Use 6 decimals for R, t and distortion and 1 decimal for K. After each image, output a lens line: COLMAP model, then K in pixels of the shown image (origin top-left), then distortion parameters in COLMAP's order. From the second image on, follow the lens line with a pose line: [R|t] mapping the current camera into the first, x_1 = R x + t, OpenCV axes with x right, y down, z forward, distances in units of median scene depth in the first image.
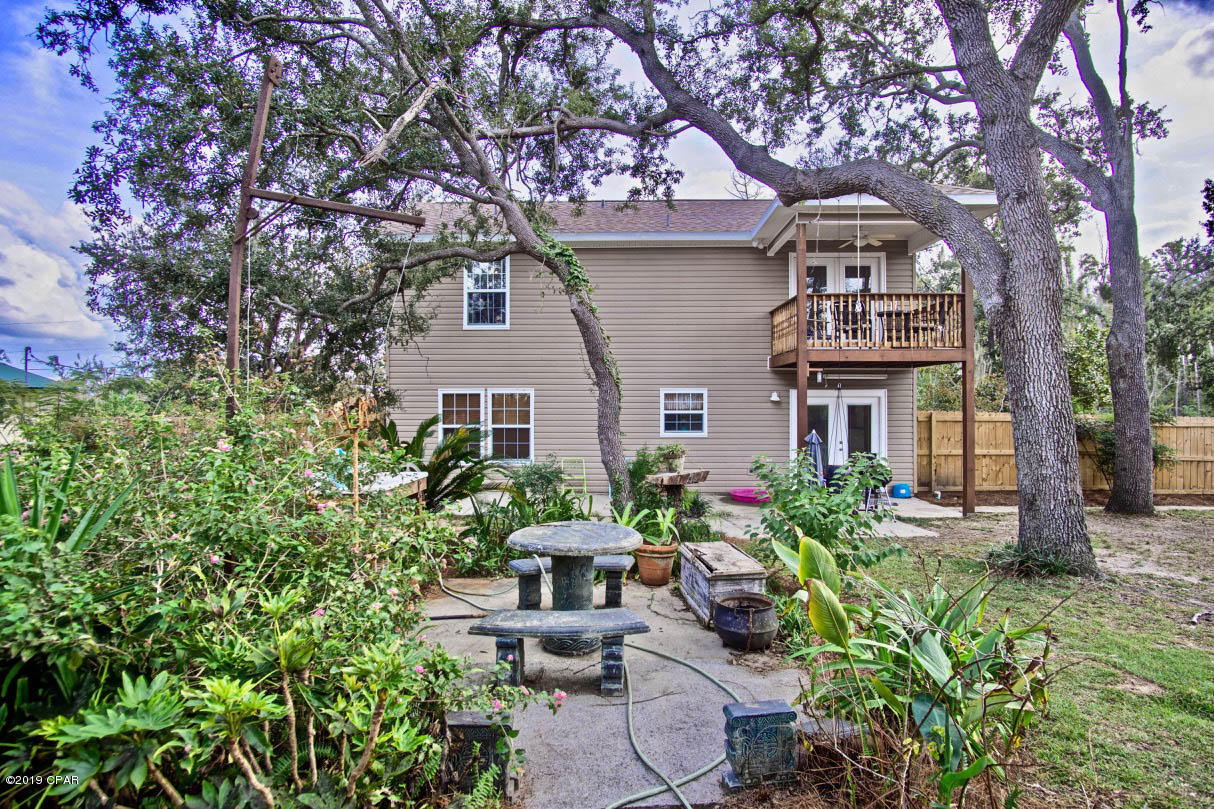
lens RADIAL K [[646.1, 0, 609.4], [0, 646.1, 399.9], [0, 0, 1]] dist [-0.003063, -0.000181]
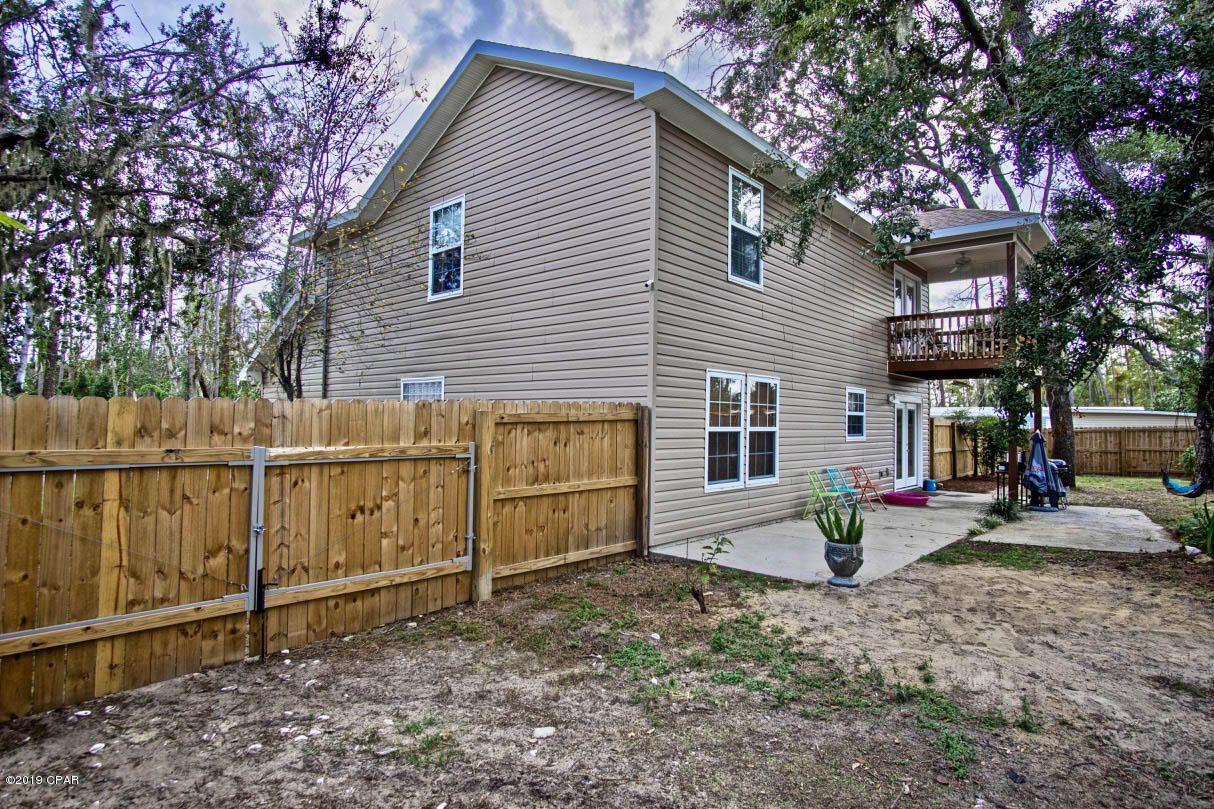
lens RADIAL K [[646.1, 0, 607.3], [0, 646.1, 404.9], [0, 0, 1]] dist [-0.003063, -0.000181]
pose [[0.648378, 0.032440, 0.760627, -0.795322], [-0.005504, 0.999265, -0.037926, 0.041612], [-0.761298, 0.020404, 0.648081, 0.674068]]
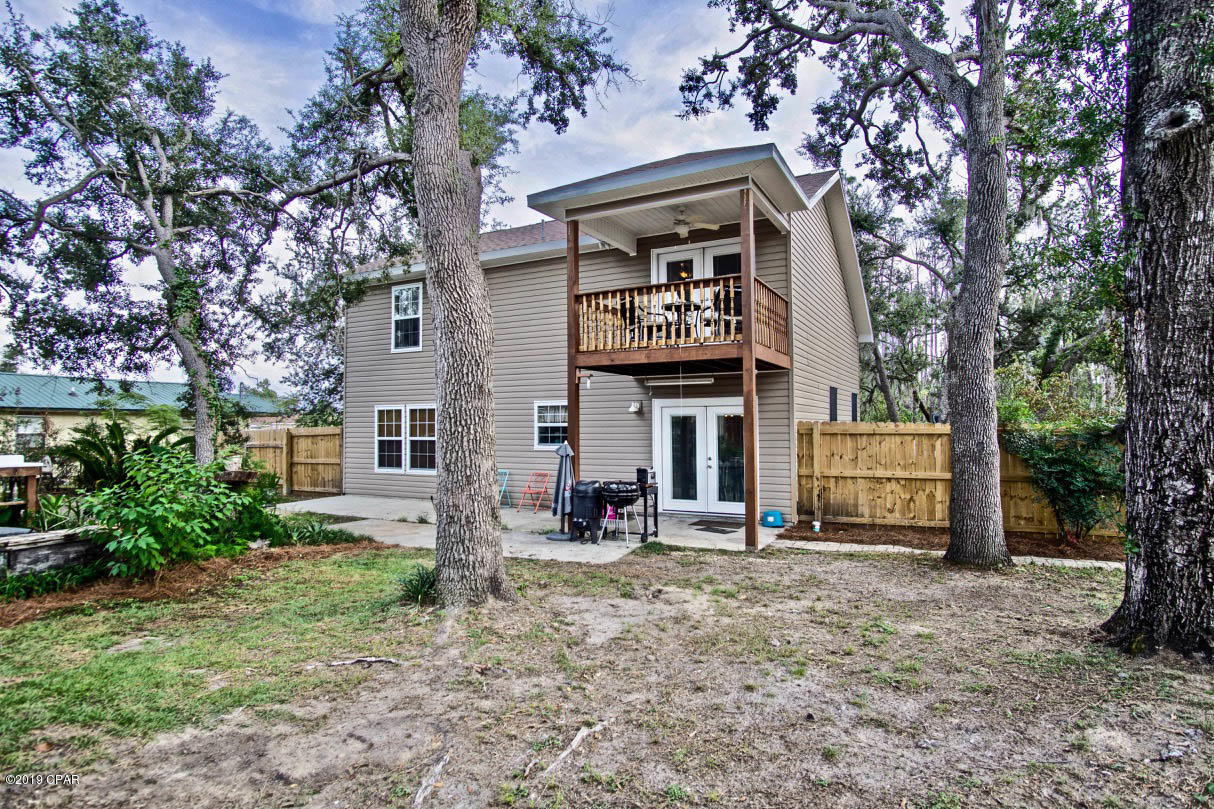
lens RADIAL K [[646.1, 0, 609.8], [0, 646.1, 409.9], [0, 0, 1]] dist [-0.003063, -0.000181]
pose [[0.887720, -0.016955, -0.460071, 0.637643], [0.004522, 0.999595, -0.028112, 0.024571], [0.460361, 0.022875, 0.887437, 0.170782]]
